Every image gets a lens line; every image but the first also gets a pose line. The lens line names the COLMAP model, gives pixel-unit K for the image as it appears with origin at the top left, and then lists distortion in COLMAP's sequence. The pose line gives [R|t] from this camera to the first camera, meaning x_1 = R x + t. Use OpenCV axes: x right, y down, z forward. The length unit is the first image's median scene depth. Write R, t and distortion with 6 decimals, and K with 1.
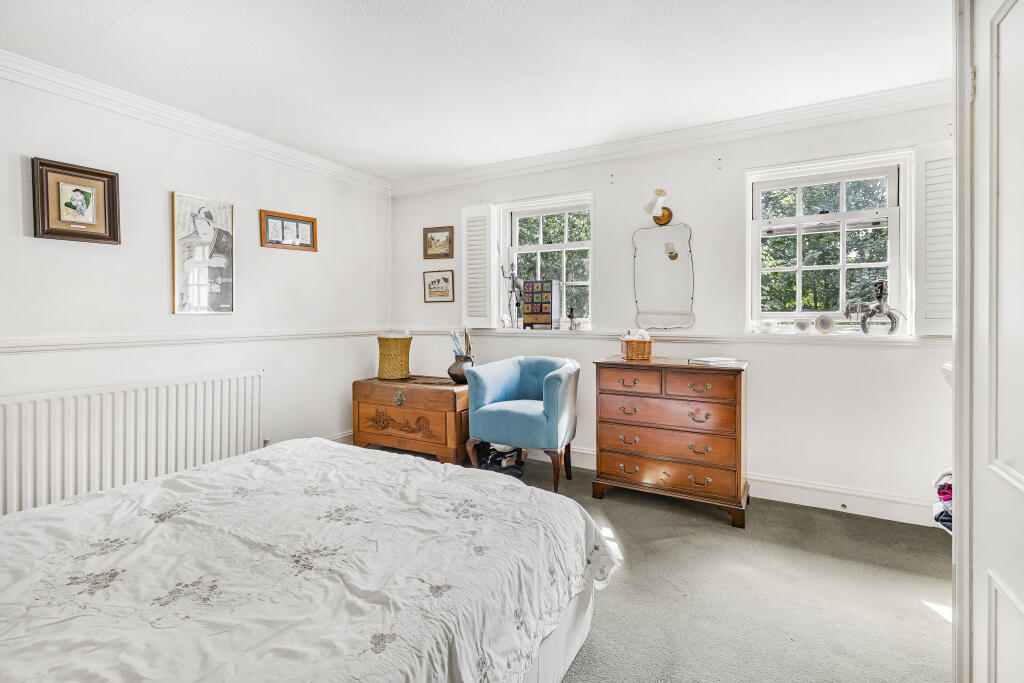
lens RADIAL K [[473.2, 0, 515.3], [0, 473.2, 314.0], [0, 0, 1]] dist [-0.002194, -0.000048]
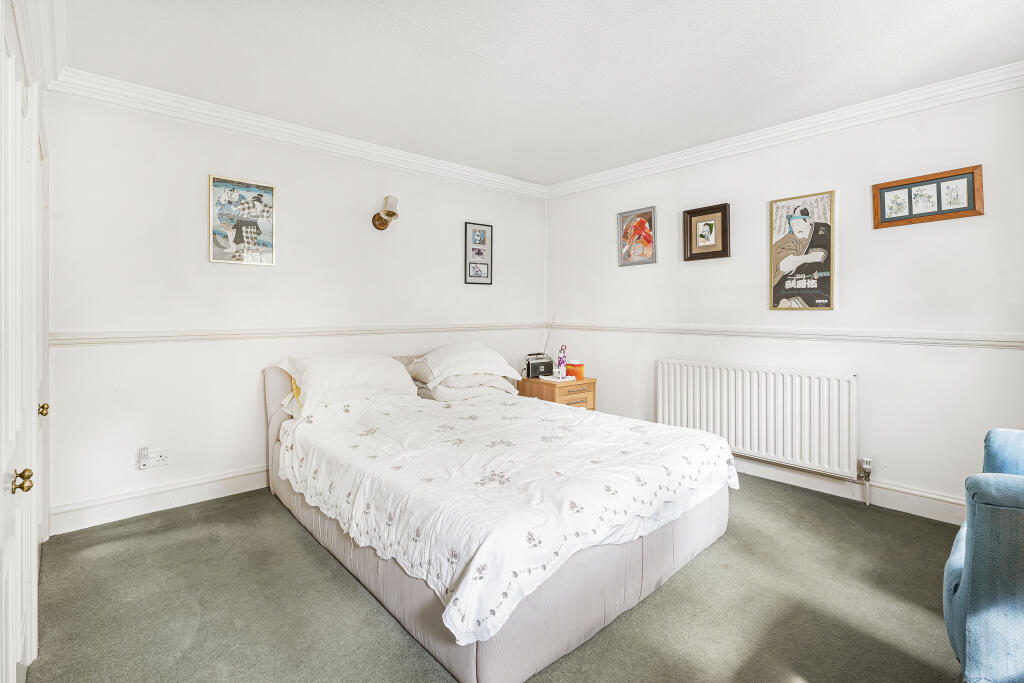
lens RADIAL K [[473.2, 0, 515.1], [0, 473.2, 308.8], [0, 0, 1]] dist [-0.002194, -0.000048]
pose [[-0.328088, -0.000162, -0.944647, 0.500298], [0.001407, 0.999999, -0.000660, -0.002200], [0.944646, -0.001546, -0.328087, 0.733042]]
